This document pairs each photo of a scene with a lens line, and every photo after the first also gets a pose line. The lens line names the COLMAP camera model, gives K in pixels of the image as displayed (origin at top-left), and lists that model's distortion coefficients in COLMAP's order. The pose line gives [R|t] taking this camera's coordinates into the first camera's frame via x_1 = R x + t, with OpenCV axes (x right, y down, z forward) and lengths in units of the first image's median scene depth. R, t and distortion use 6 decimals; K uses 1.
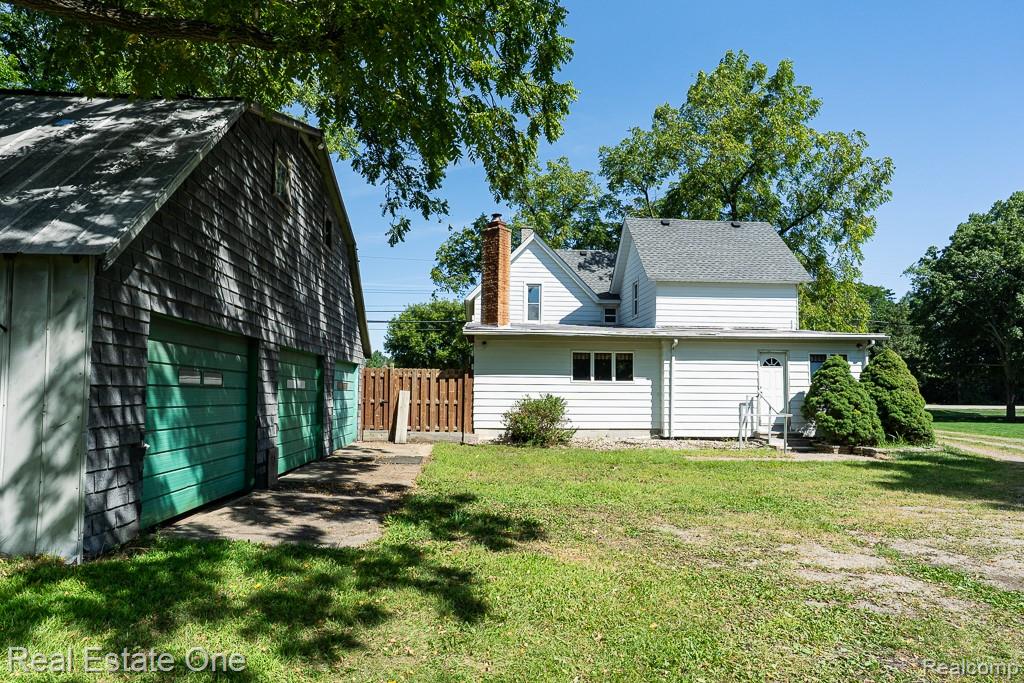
lens RADIAL K [[564.8, 0, 510.2], [0, 564.8, 350.0], [0, 0, 1]] dist [-0.007662, 0.000236]
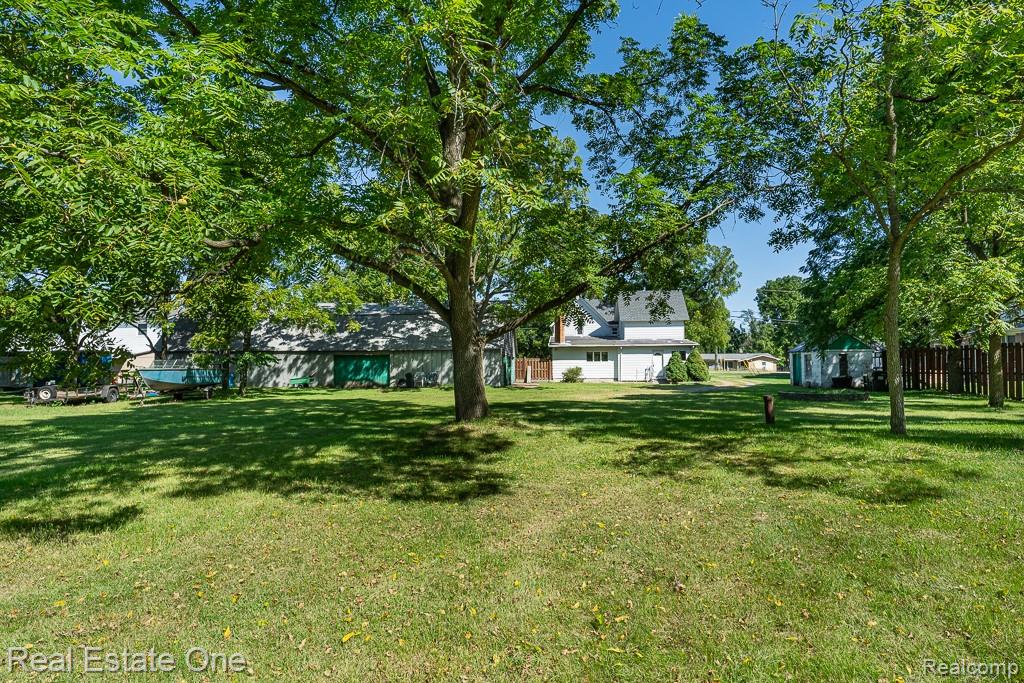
lens RADIAL K [[564.8, 0, 517.3], [0, 564.8, 339.6], [0, 0, 1]] dist [-0.007662, 0.000236]
pose [[0.990939, -0.018549, -0.133026, 0.146331], [0.021226, 0.999599, 0.018733, -0.120512], [0.132625, -0.021387, 0.990936, -1.917838]]
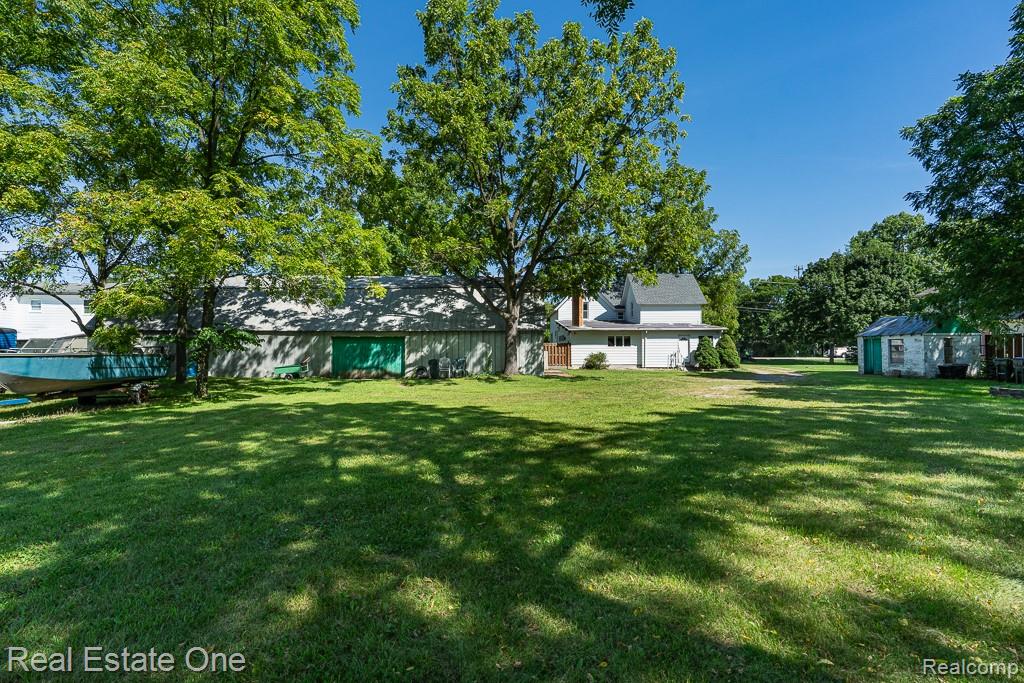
lens RADIAL K [[471.3, 0, 512.3], [0, 471.3, 340.1], [0, 0, 1]] dist [-0.008437, 0.003466]
pose [[0.999269, -0.011203, -0.036560, -0.260235], [0.012769, 0.998998, 0.042888, -0.078538], [0.036042, -0.043323, 0.998411, -1.245974]]
